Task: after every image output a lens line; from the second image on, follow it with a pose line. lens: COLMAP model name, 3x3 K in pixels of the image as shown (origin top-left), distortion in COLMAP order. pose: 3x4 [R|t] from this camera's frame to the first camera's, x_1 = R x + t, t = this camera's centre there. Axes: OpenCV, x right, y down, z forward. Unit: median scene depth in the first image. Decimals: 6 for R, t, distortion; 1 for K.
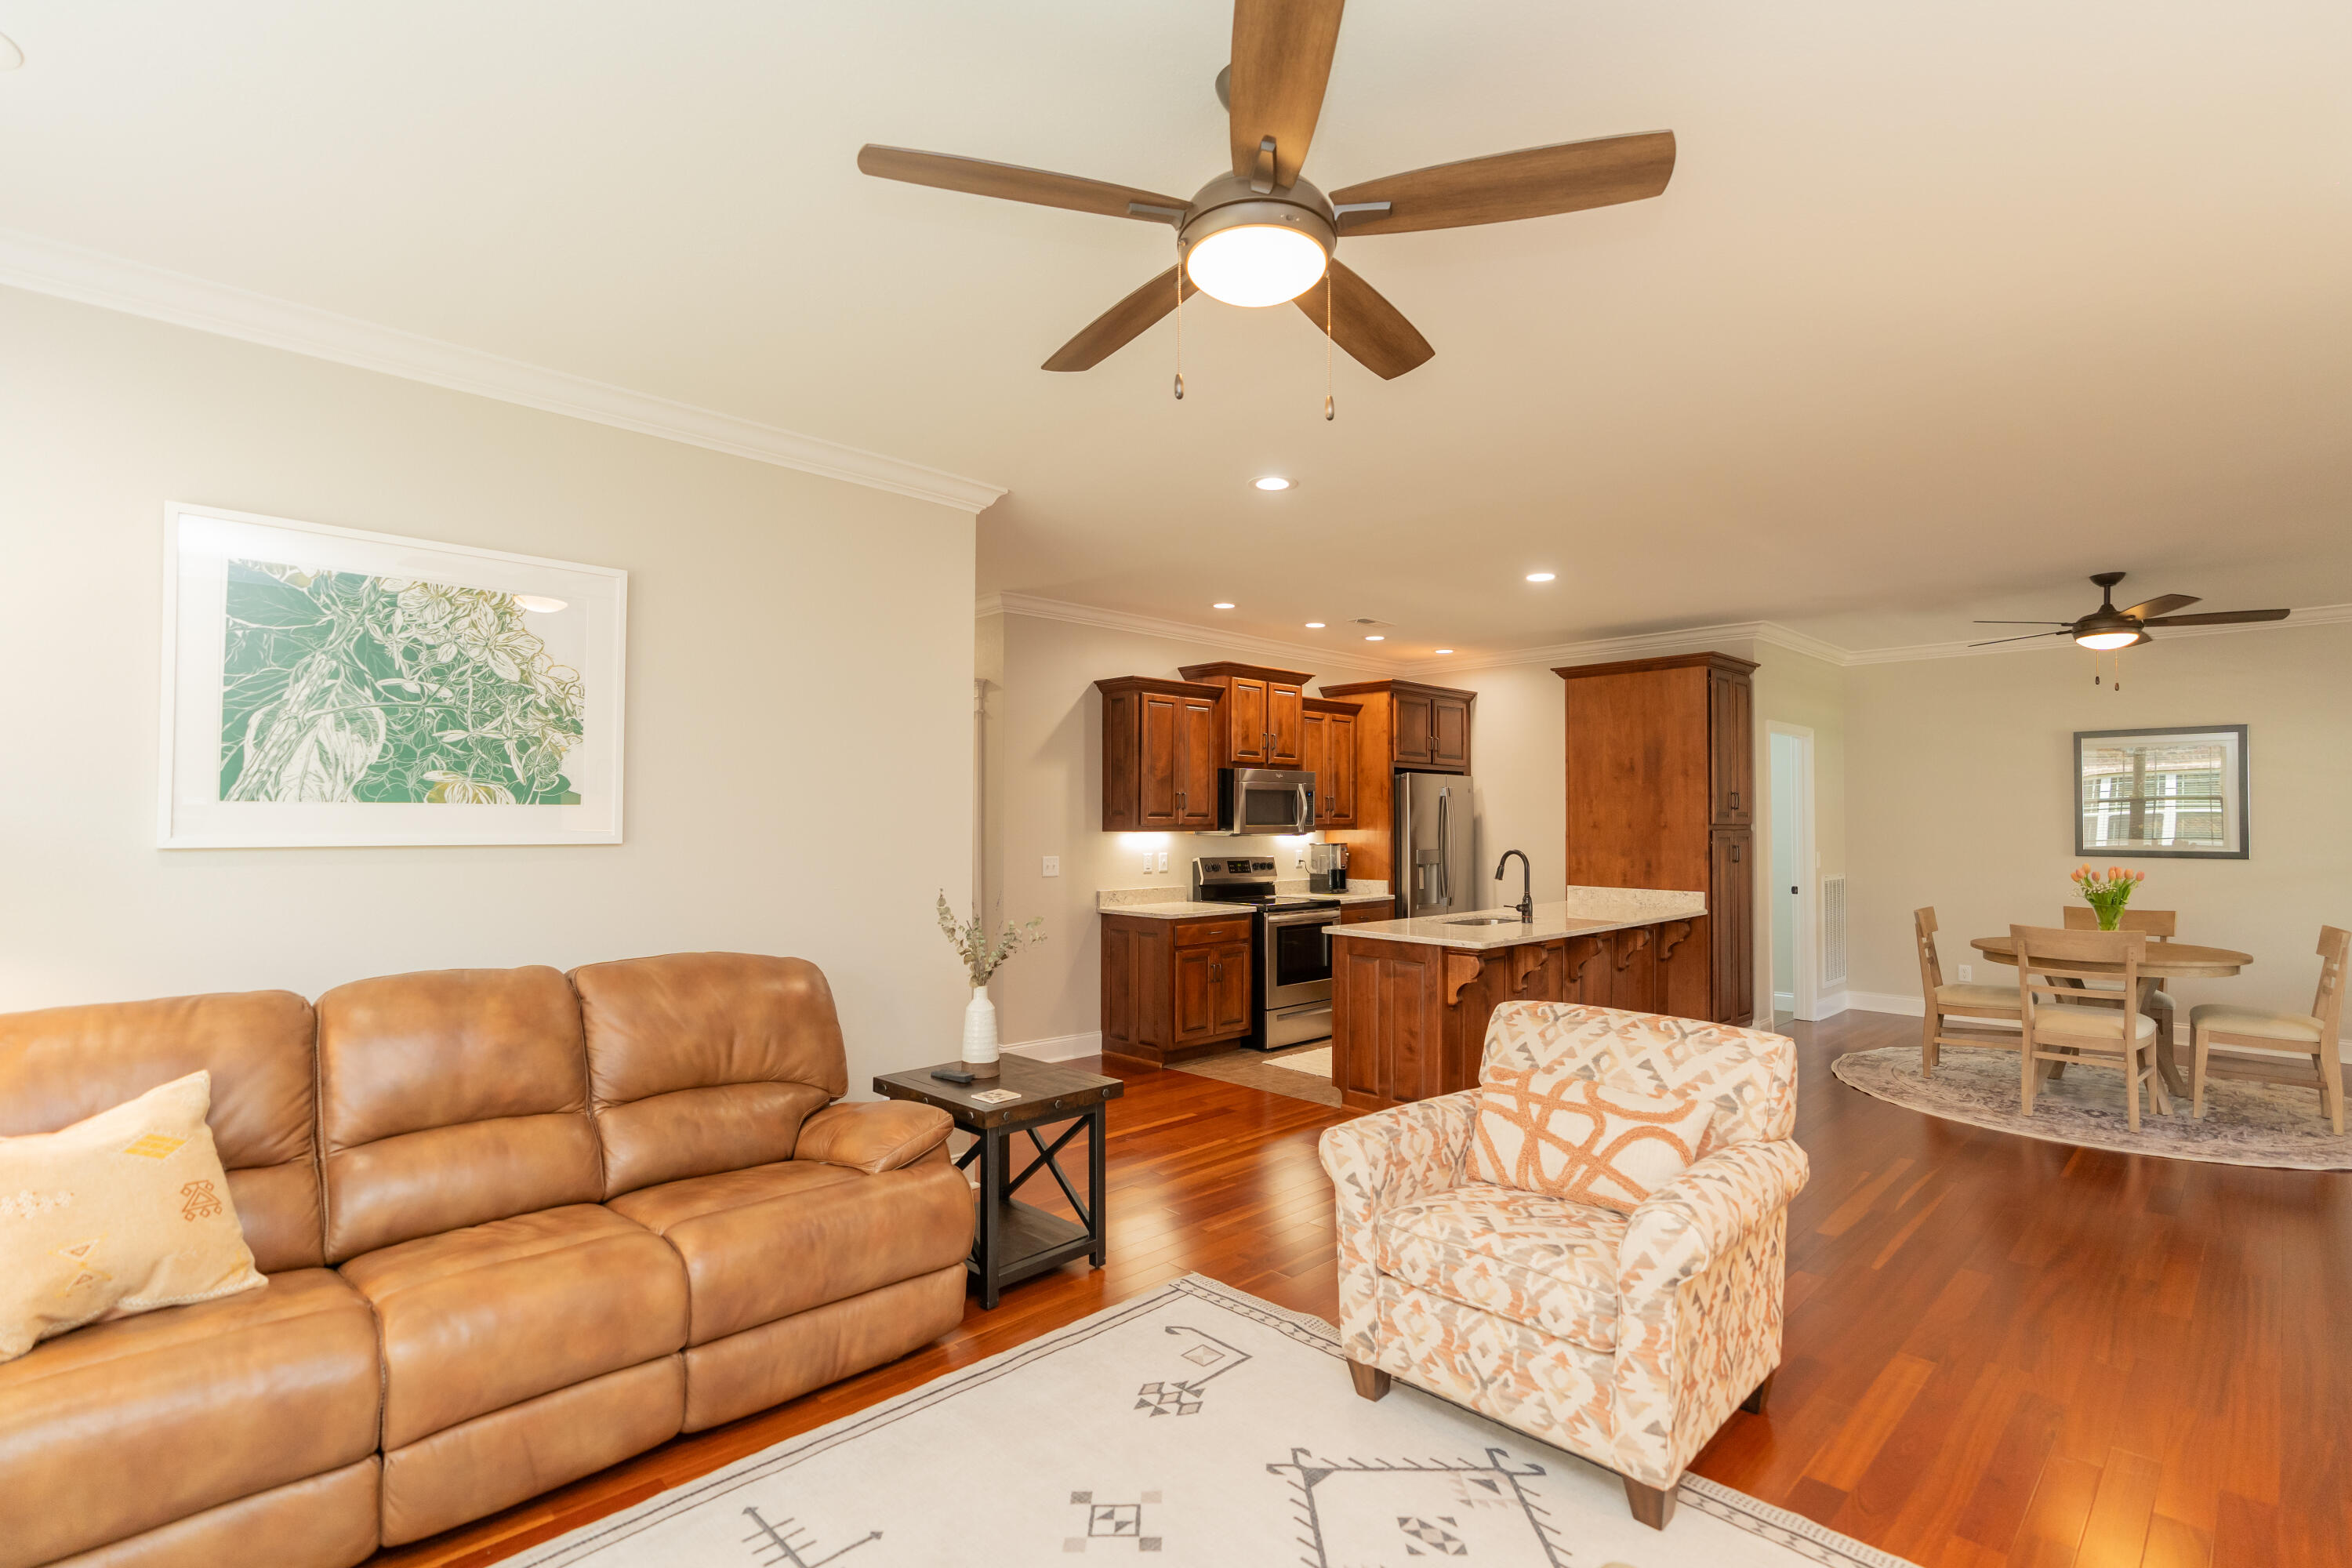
lens RADIAL K [[1090.6, 0, 1177.6], [0, 1090.6, 800.6], [0, 0, 1]] dist [-0.004523, 0.001040]
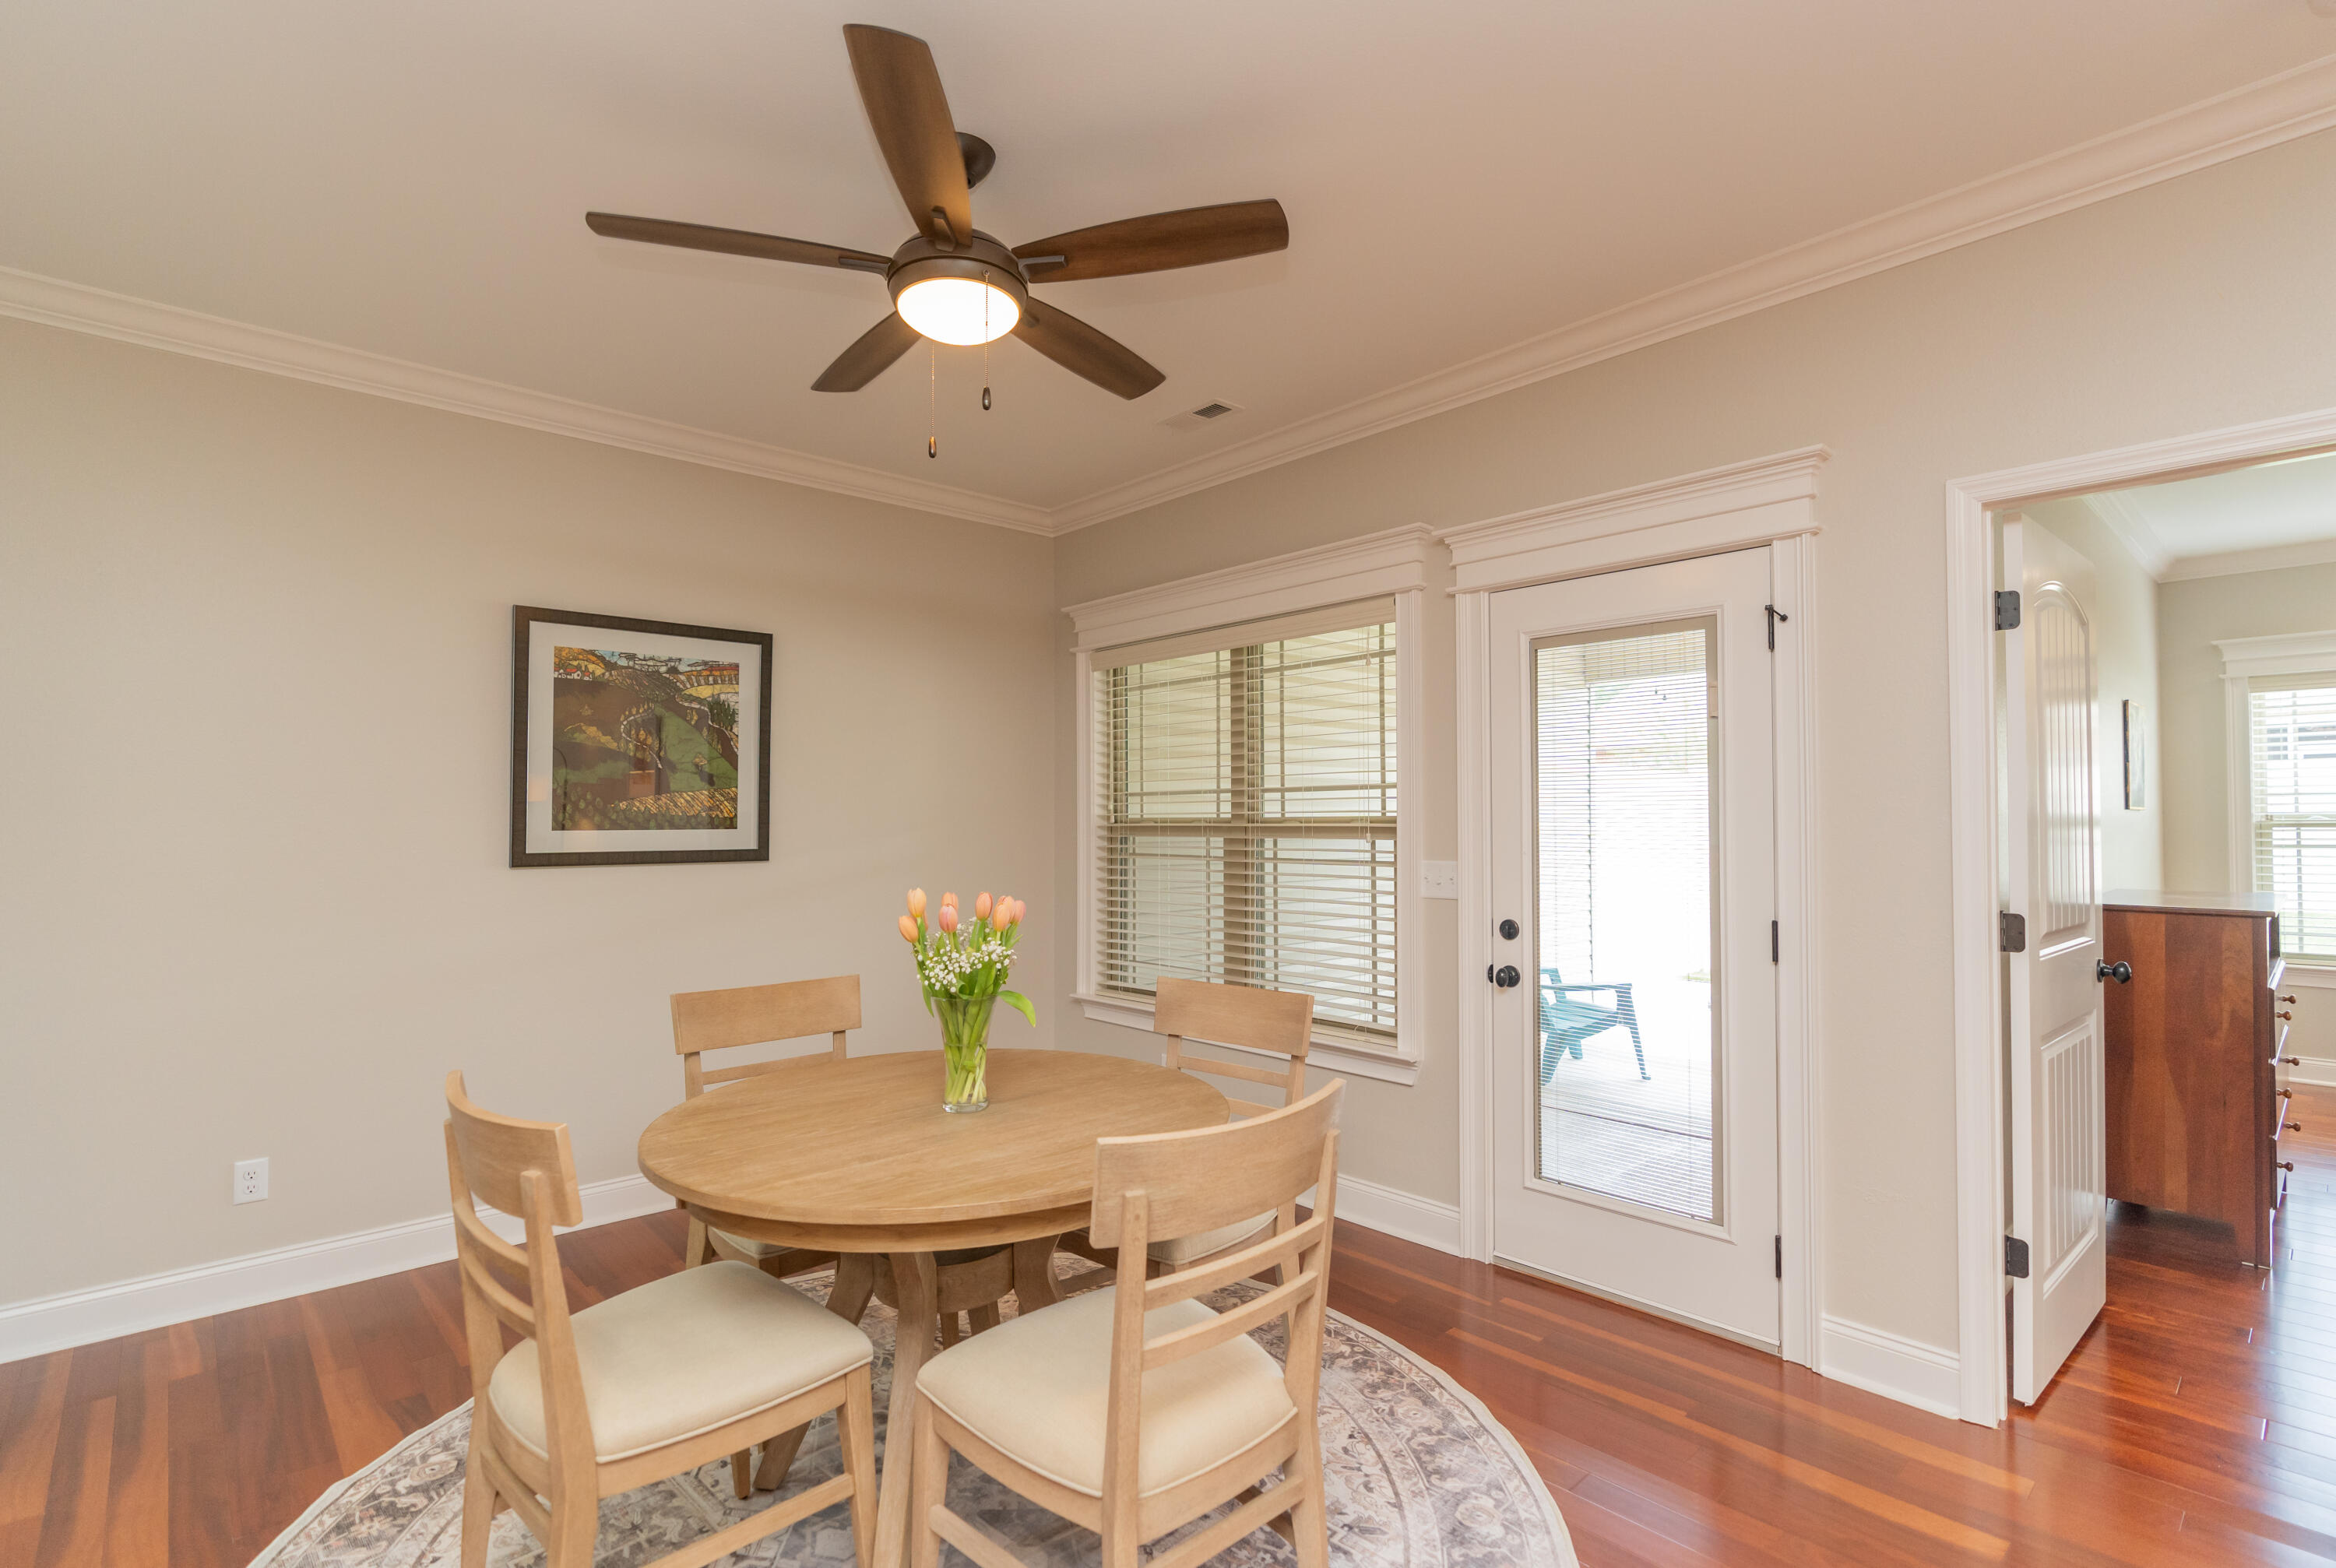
lens RADIAL K [[1094.2, 0, 1178.4], [0, 1094.2, 800.6], [0, 0, 1]] dist [-0.001576, 0.000064]
pose [[0.022013, 0.014885, 0.999647, 0.390656], [-0.015542, 0.999773, -0.014545, 0.026483], [-0.999637, -0.015216, 0.022239, 0.763152]]
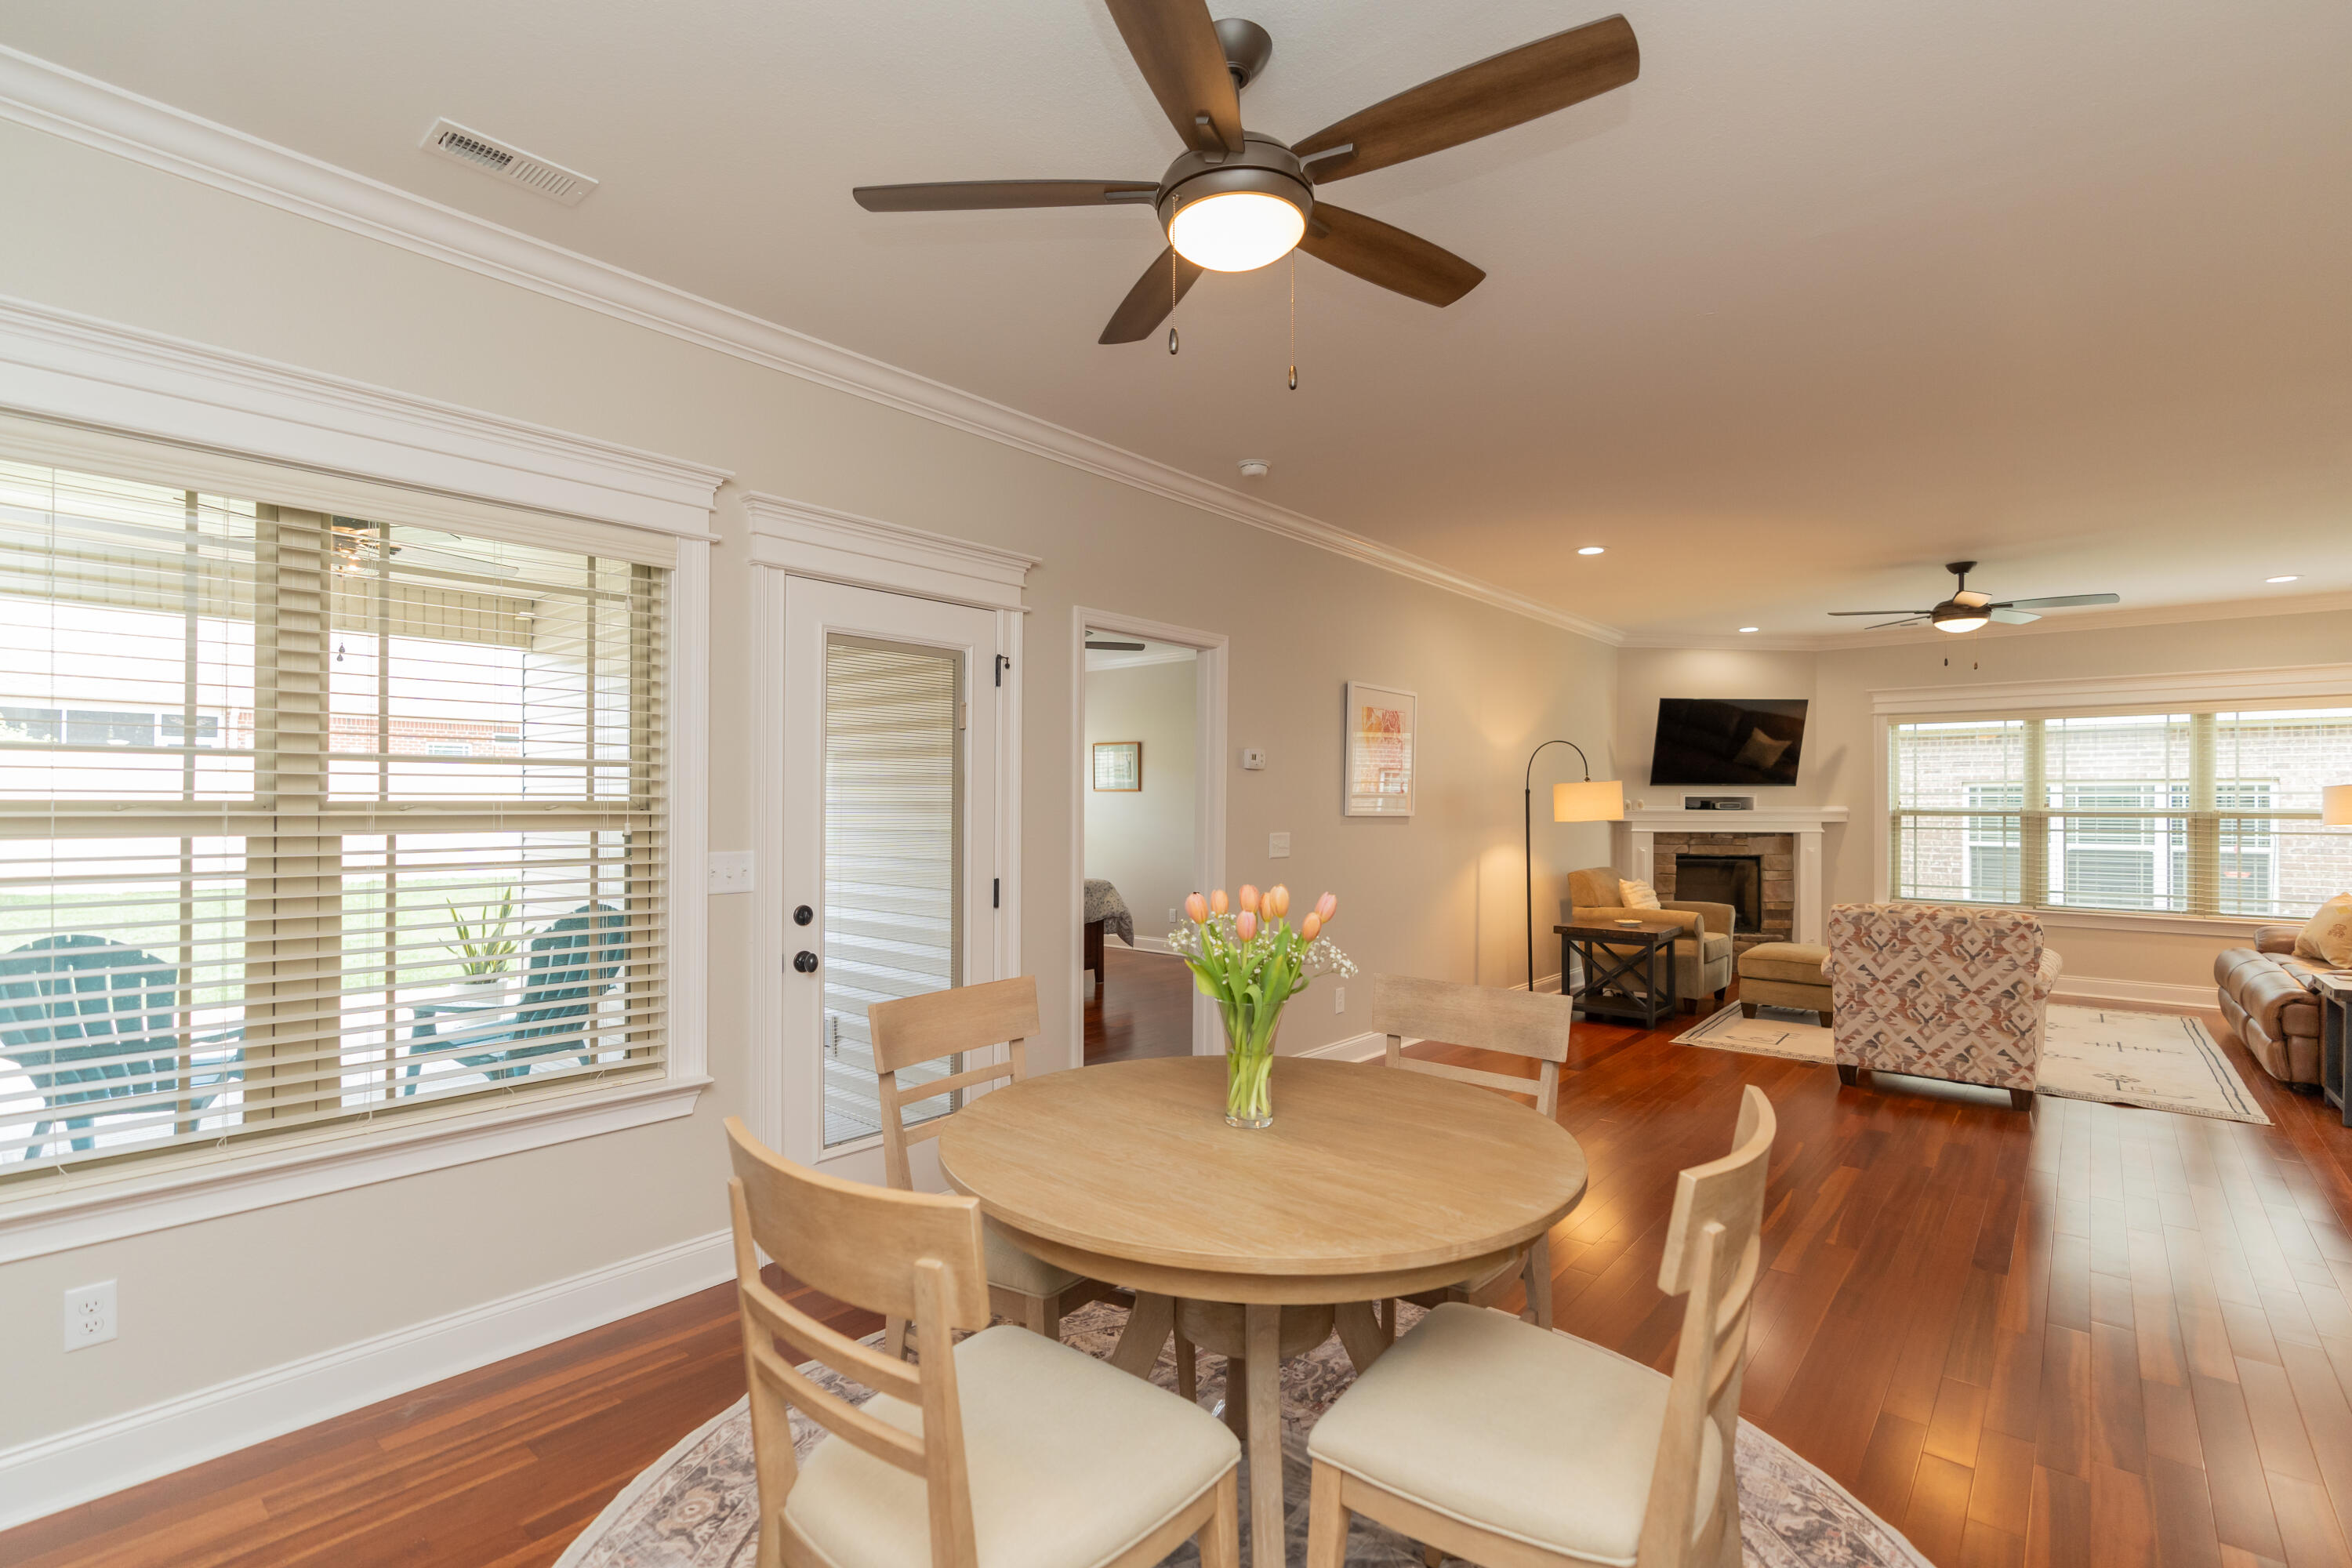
lens RADIAL K [[1076.5, 0, 1178.2], [0, 1076.5, 800.4], [0, 0, 1]] dist [-0.005574, 0.000437]
pose [[-0.995634, -0.006460, -0.093117, 0.758961], [-0.004326, 0.999724, -0.023099, 0.033424], [0.093241, -0.022595, -0.995387, 1.120945]]
